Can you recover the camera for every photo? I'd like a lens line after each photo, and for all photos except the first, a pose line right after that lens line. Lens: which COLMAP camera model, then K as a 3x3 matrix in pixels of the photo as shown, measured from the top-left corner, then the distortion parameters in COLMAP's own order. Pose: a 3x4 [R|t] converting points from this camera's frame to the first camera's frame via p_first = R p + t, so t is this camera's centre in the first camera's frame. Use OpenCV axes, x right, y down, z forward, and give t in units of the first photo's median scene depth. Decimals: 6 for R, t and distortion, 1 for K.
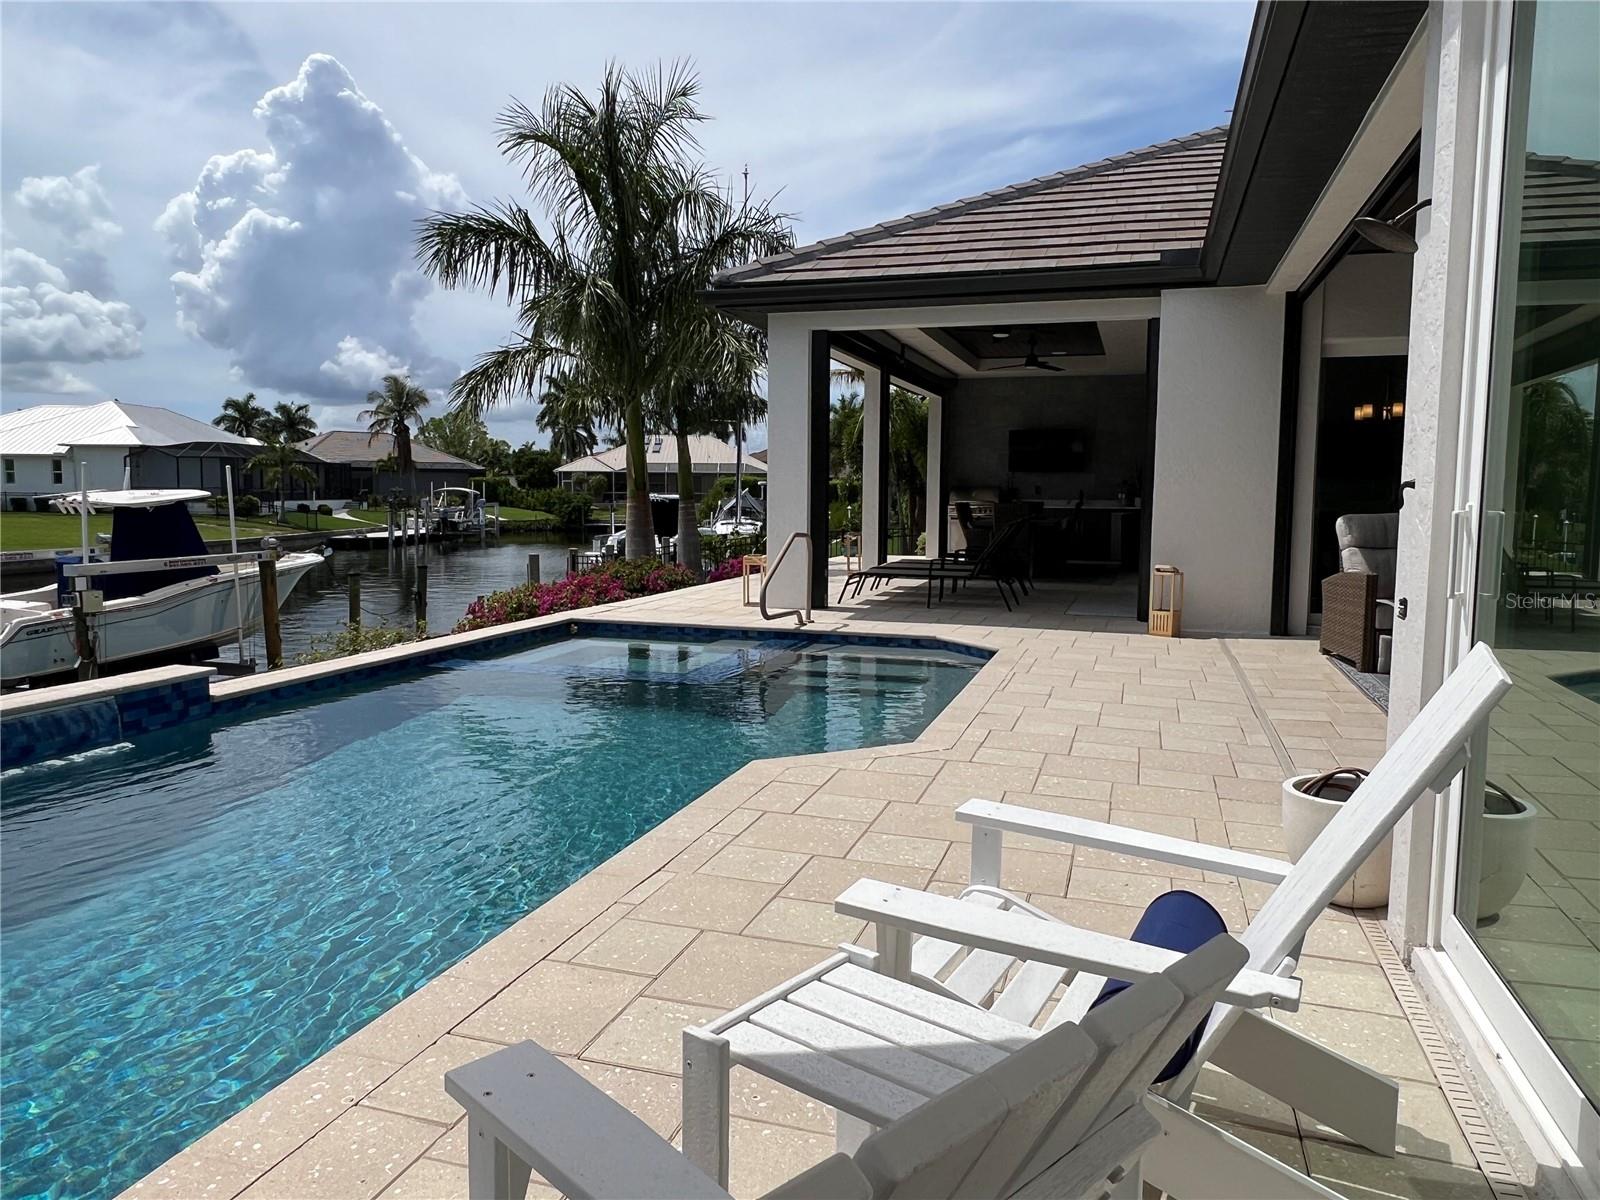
lens RADIAL K [[1121.3, 0, 787.5], [0, 1121.3, 598.0], [0, 0, 1]] dist [0.002631, -0.007890]
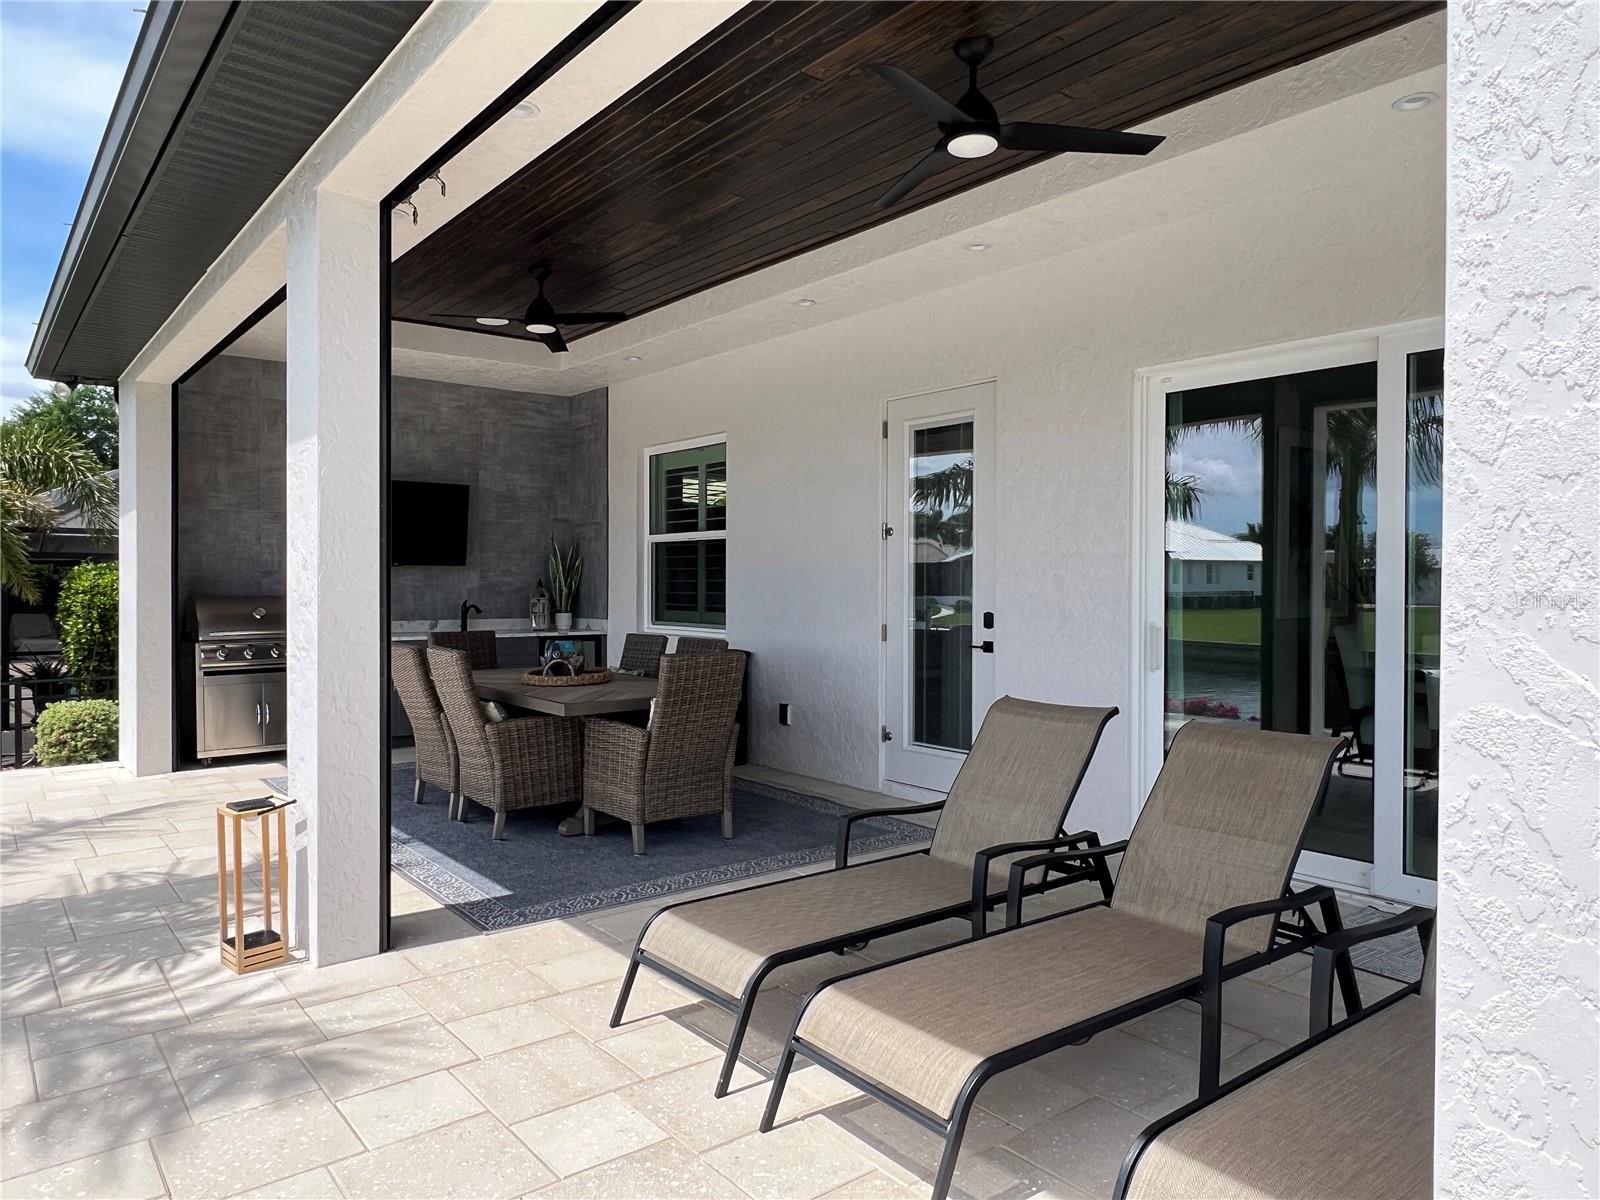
lens RADIAL K [[1059.4, 0, 787.6], [0, 1059.4, 597.3], [0, 0, 1]] dist [-0.001263, -0.002510]
pose [[0.557279, -0.018674, 0.830115, -0.113705], [0.082784, 0.996015, -0.033169, -0.129835], [-0.826188, 0.087205, 0.556604, 1.136200]]
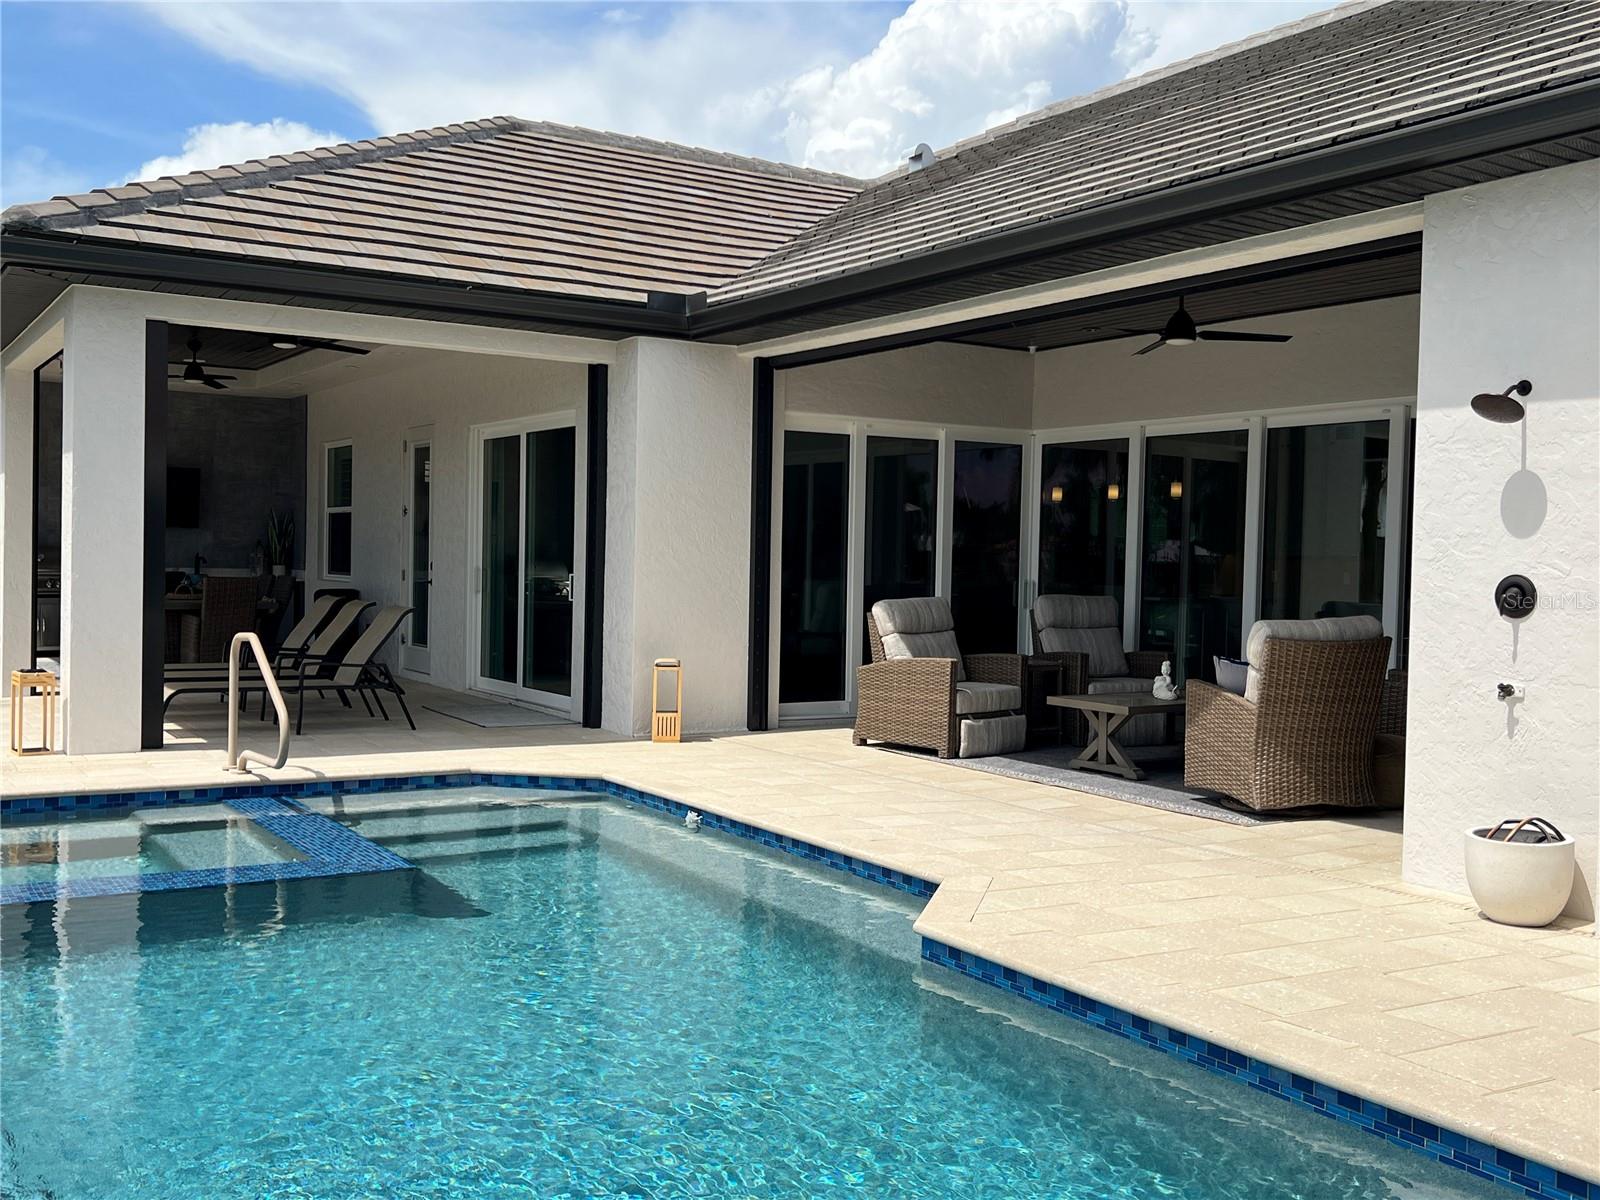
lens RADIAL K [[1573.9, 0, 791.7], [0, 1573.9, 599.4], [0, 0, 1]] dist [0.040123, 0.000000]
pose [[0.648729, -0.013872, 0.760893, -0.471621], [0.056955, 0.997915, -0.030366, -0.030425], [-0.758885, 0.063036, 0.648167, 0.145141]]
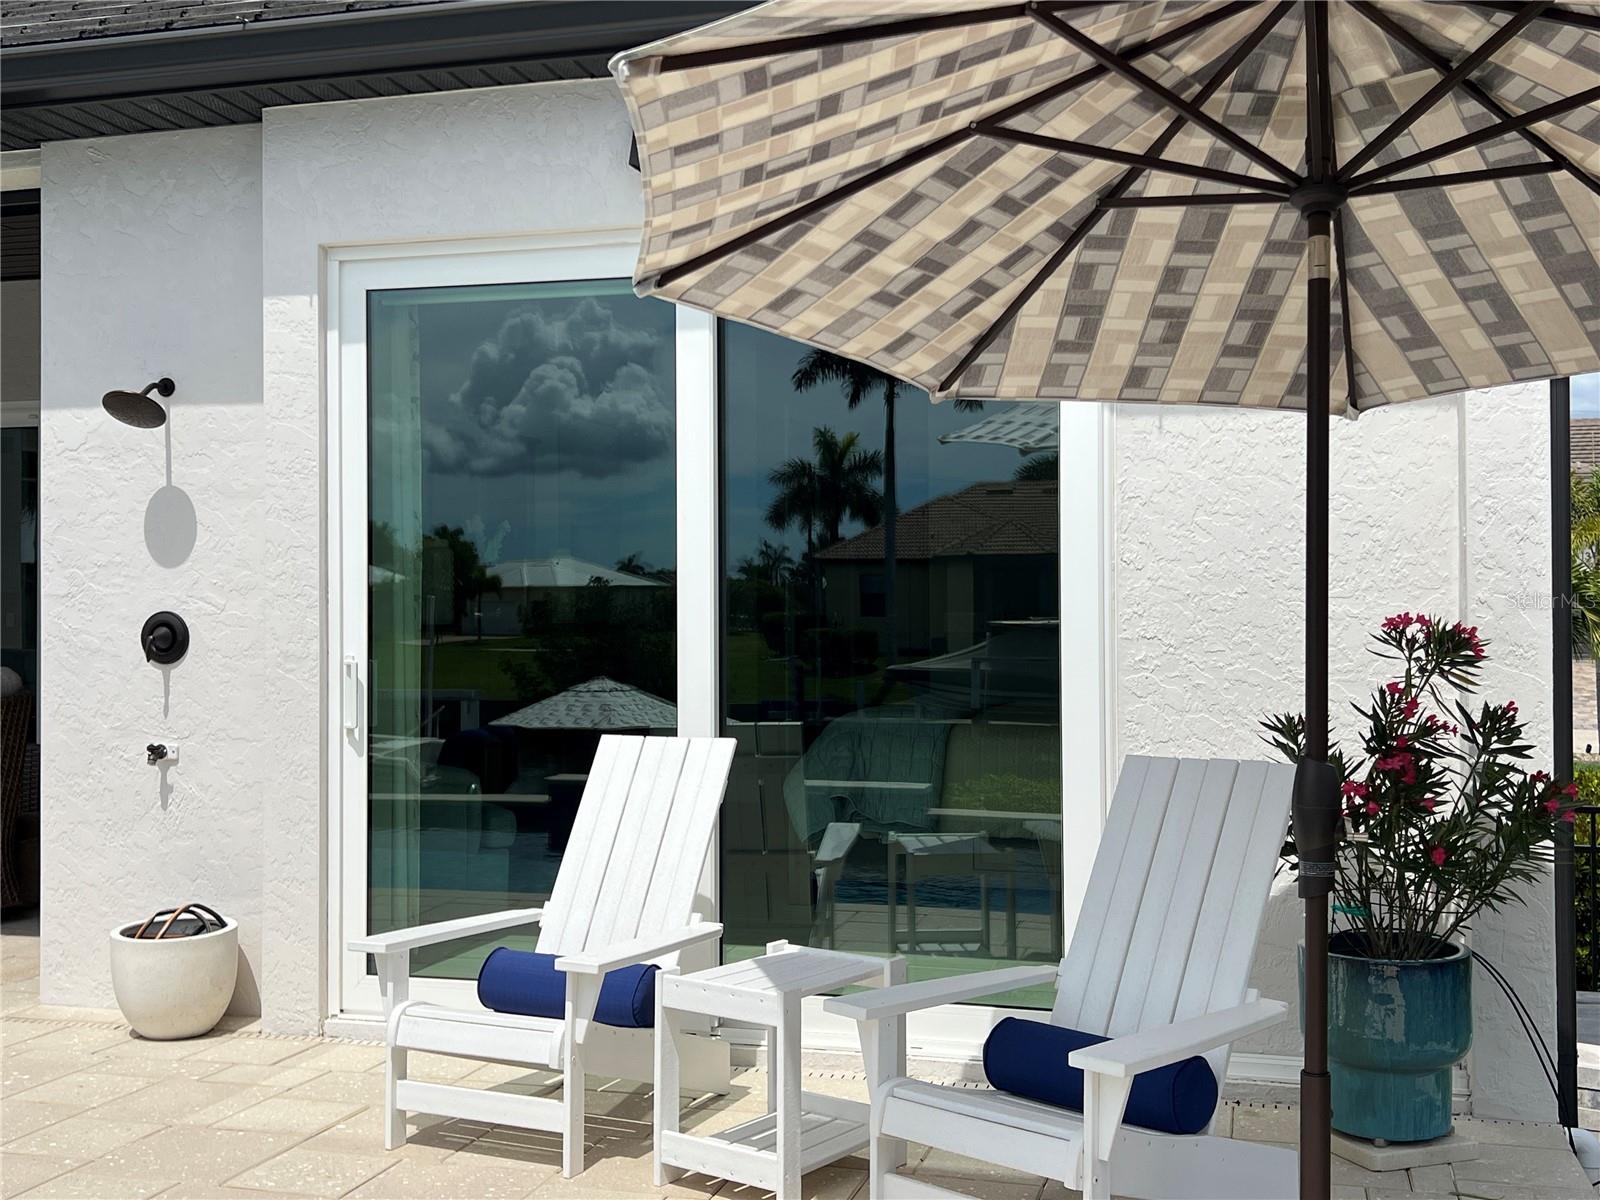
lens RADIAL K [[1711.4, 0, 842.6], [0, 1711.4, 592.9], [0, 0, 1]] dist [-0.009370, 0.000000]
pose [[-0.065812, 0.000876, 0.997832, -0.381623], [0.099220, 0.995049, 0.005670, -0.030138], [-0.992887, 0.099379, -0.065574, 0.149423]]
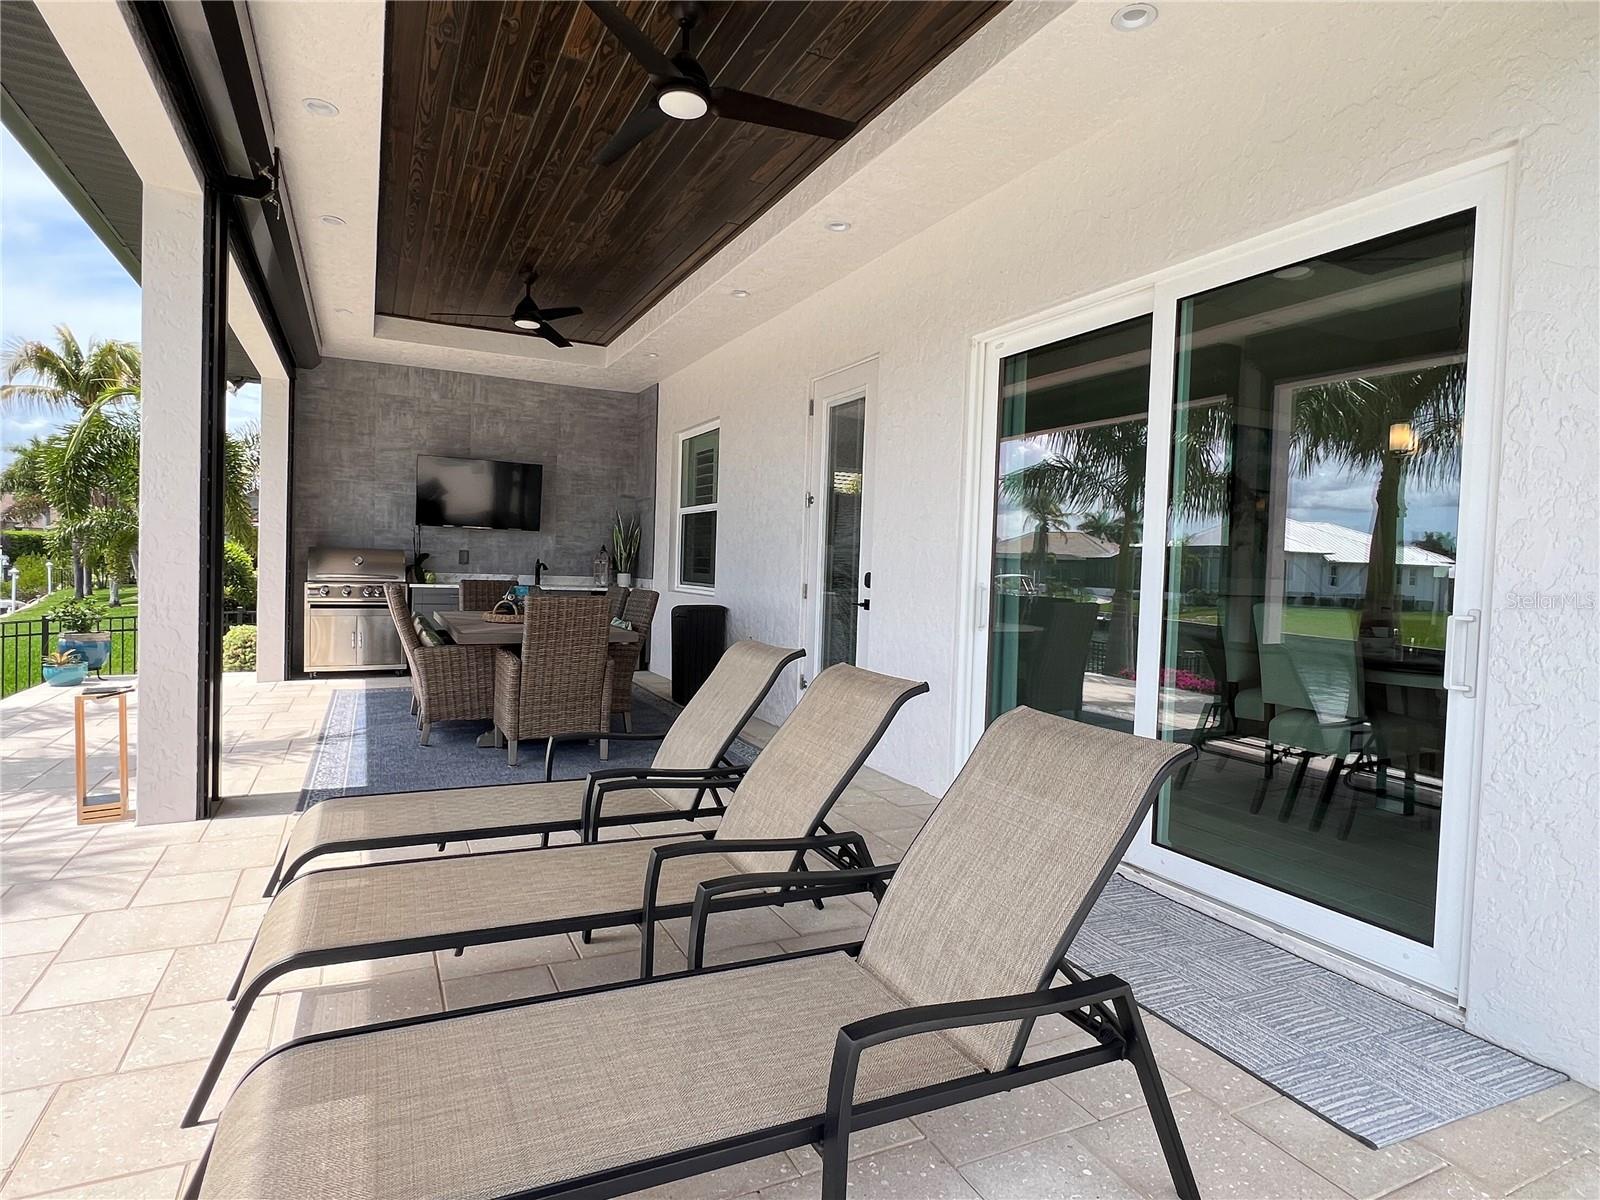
lens RADIAL K [[878.5, 0, 788.4], [0, 878.5, 597.8], [0, 0, 1]] dist [0.000086, -0.001500]
pose [[0.726776, -0.008034, 0.686827, 0.044418], [0.038759, 0.998818, -0.029329, -0.102466], [-0.685780, 0.047936, 0.726229, 1.021201]]
